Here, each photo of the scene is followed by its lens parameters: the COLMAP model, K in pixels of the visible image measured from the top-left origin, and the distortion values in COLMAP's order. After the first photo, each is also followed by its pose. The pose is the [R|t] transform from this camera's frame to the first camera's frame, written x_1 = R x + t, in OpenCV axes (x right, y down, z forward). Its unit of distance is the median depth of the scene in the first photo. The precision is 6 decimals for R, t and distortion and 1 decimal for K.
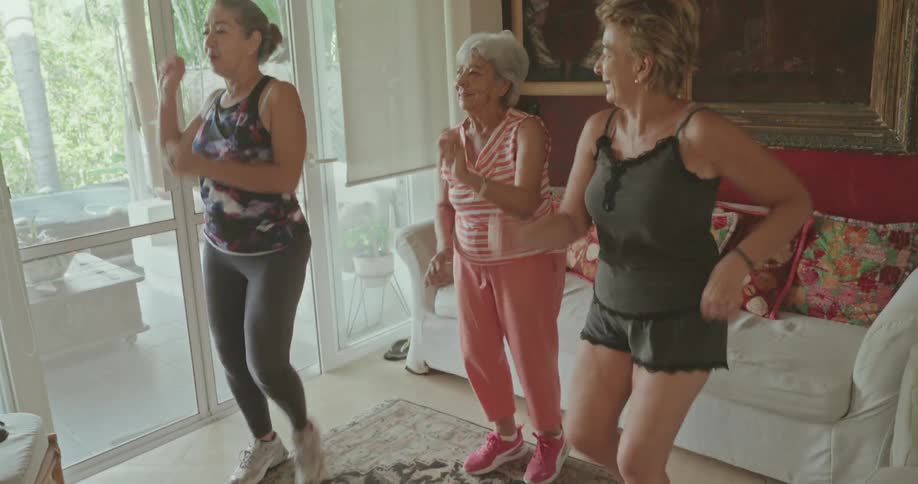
lens RADIAL K [[799.1, 0, 459.9], [0, 799.1, 257.6], [0, 0, 1]] dist [0.083452, 0.012811]
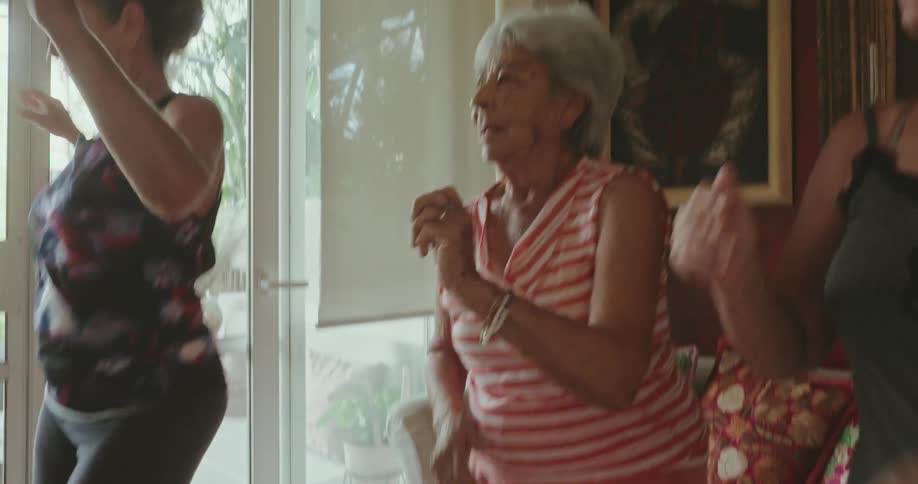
lens RADIAL K [[799.1, 0, 459.9], [0, 799.1, 257.6], [0, 0, 1]] dist [0.083452, 0.012811]
pose [[0.994006, 0.017828, -0.107863, 0.028501], [-0.039113, 0.979302, -0.198587, -0.021792], [0.102090, 0.201616, 0.974130, 0.374736]]
